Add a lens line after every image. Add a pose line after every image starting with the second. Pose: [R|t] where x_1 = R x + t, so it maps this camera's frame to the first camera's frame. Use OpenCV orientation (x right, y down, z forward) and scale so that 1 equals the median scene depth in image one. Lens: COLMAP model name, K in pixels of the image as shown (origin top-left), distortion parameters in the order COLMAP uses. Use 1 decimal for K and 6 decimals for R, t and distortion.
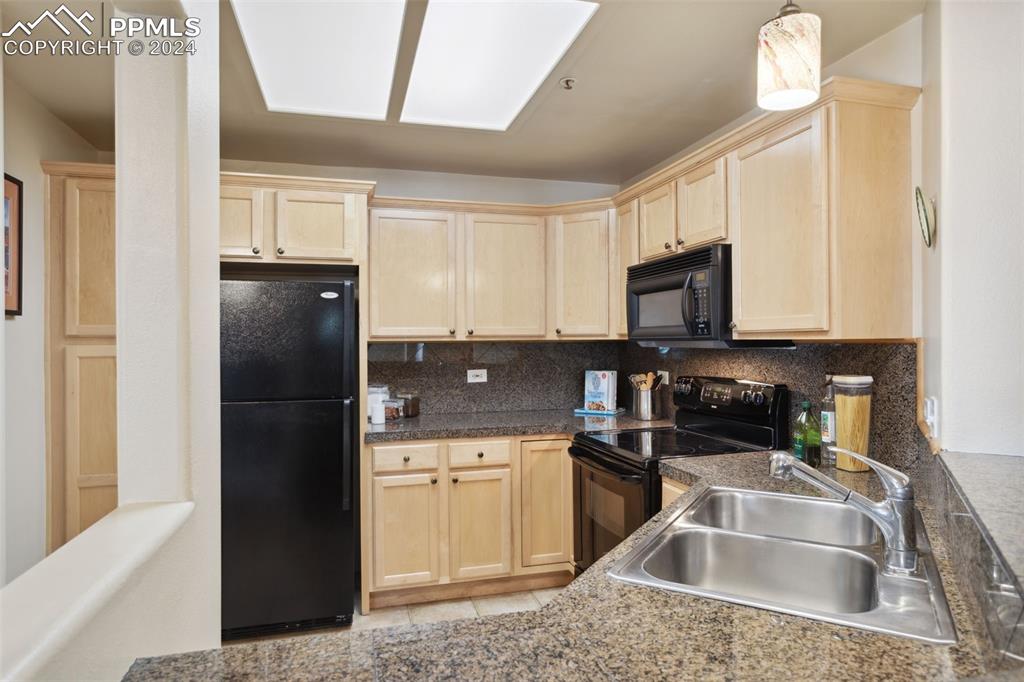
lens RADIAL K [[608.8, 0, 512.0], [0, 608.8, 341.0], [0, 0, 1]] dist [-0.000675, 0.000008]
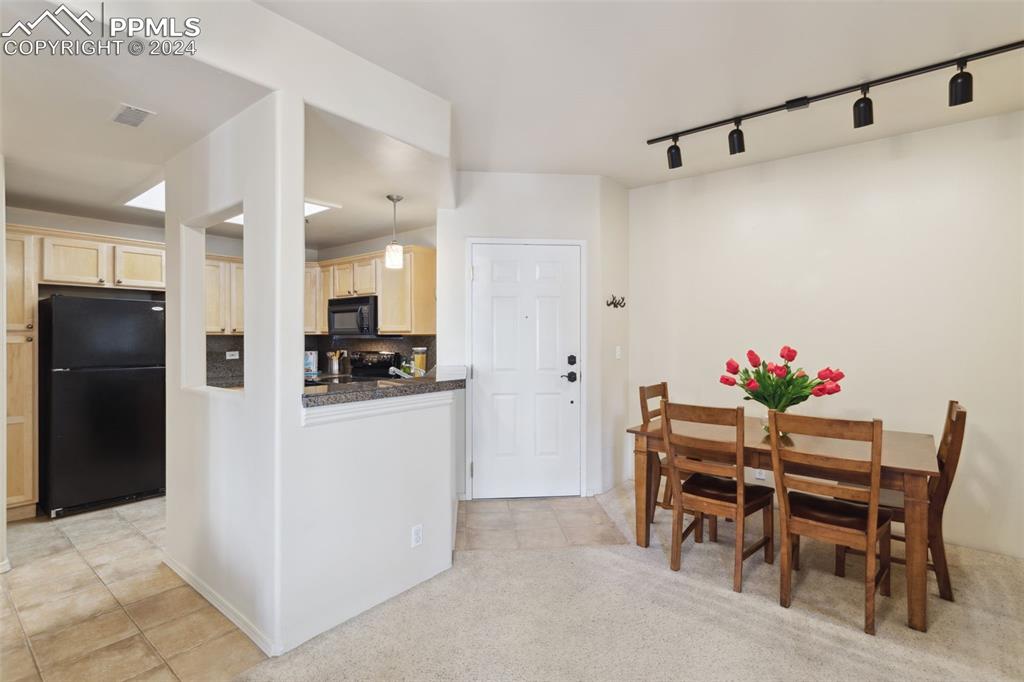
lens RADIAL K [[485.2, 0, 524.6], [0, 485.2, 335.6], [0, 0, 1]] dist [0.009417, 0.000161]
pose [[0.800250, 0.004528, 0.599649, -0.287991], [-0.001929, 0.999986, -0.004976, 0.009209], [-0.599663, 0.002825, 0.800247, -0.783296]]
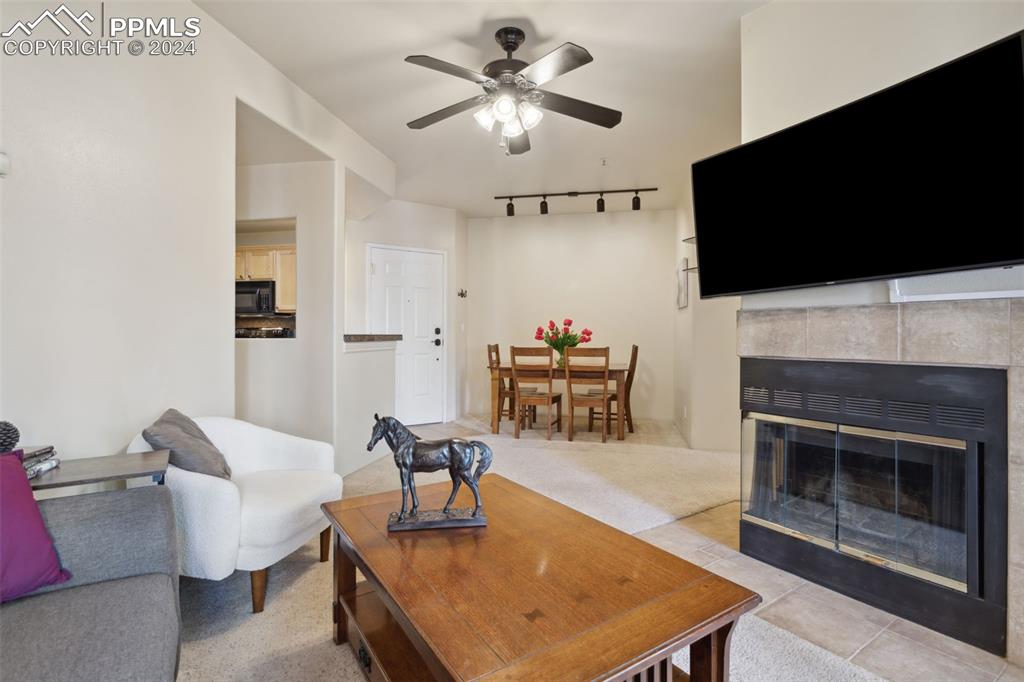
lens RADIAL K [[489.6, 0, 516.3], [0, 489.6, 336.3], [0, 0, 1]] dist [0.000168, 0.000248]
pose [[0.438447, 0.008885, 0.898713, -1.103262], [-0.002219, 0.999959, -0.008803, 0.115342], [-0.898755, 0.001865, 0.438448, -0.976119]]
